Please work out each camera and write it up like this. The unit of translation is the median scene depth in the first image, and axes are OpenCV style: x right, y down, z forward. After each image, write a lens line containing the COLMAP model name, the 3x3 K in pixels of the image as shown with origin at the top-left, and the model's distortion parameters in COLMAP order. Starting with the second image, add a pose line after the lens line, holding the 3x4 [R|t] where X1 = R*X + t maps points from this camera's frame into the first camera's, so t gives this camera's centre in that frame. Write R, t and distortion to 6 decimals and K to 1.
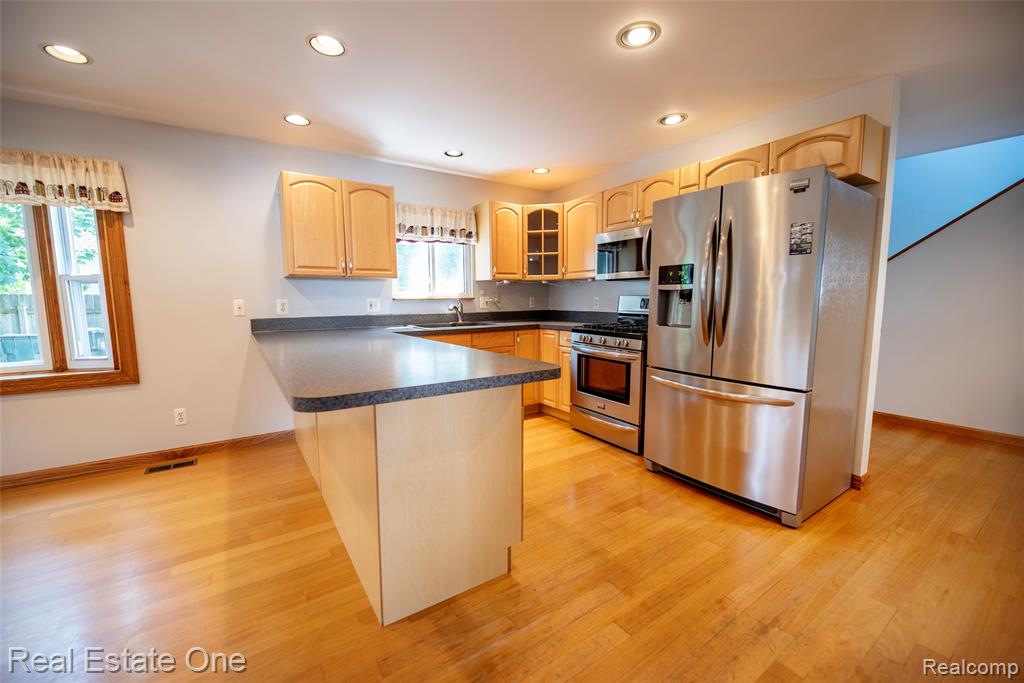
lens RADIAL K [[415.7, 0, 509.5], [0, 415.7, 343.0], [0, 0, 1]] dist [-0.006153, -0.000686]
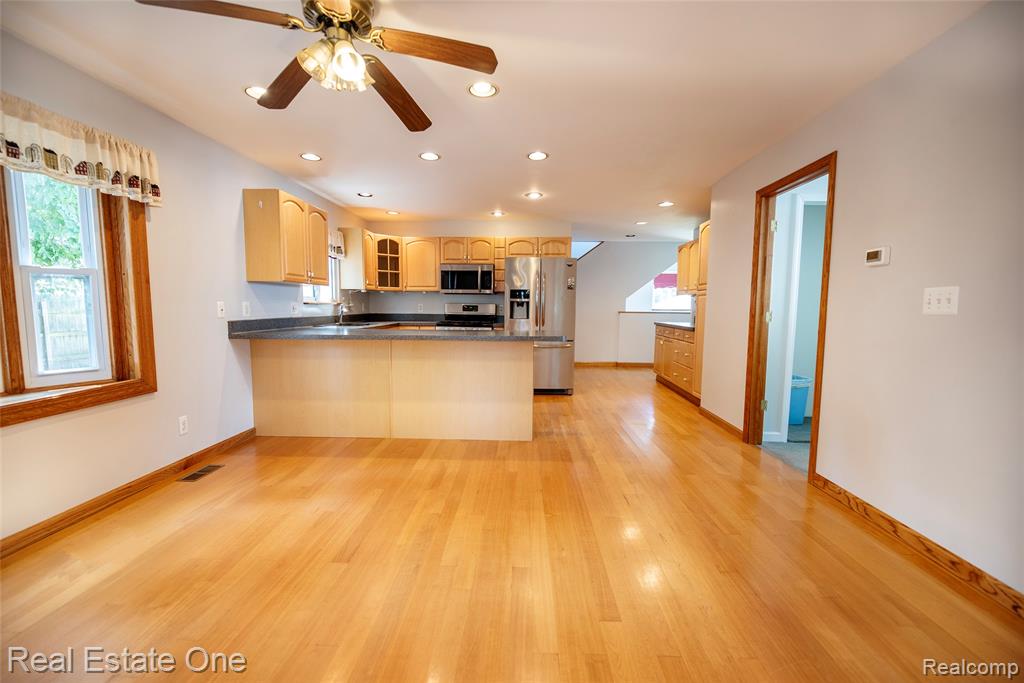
lens RADIAL K [[415.7, 0, 520.0], [0, 415.7, 345.2], [0, 0, 1]] dist [-0.006153, -0.000686]
pose [[0.577476, -0.066940, 0.813659, -1.020815], [0.076829, 0.996666, 0.027468, 0.027557], [-0.812784, 0.046650, 0.580694, -0.163659]]
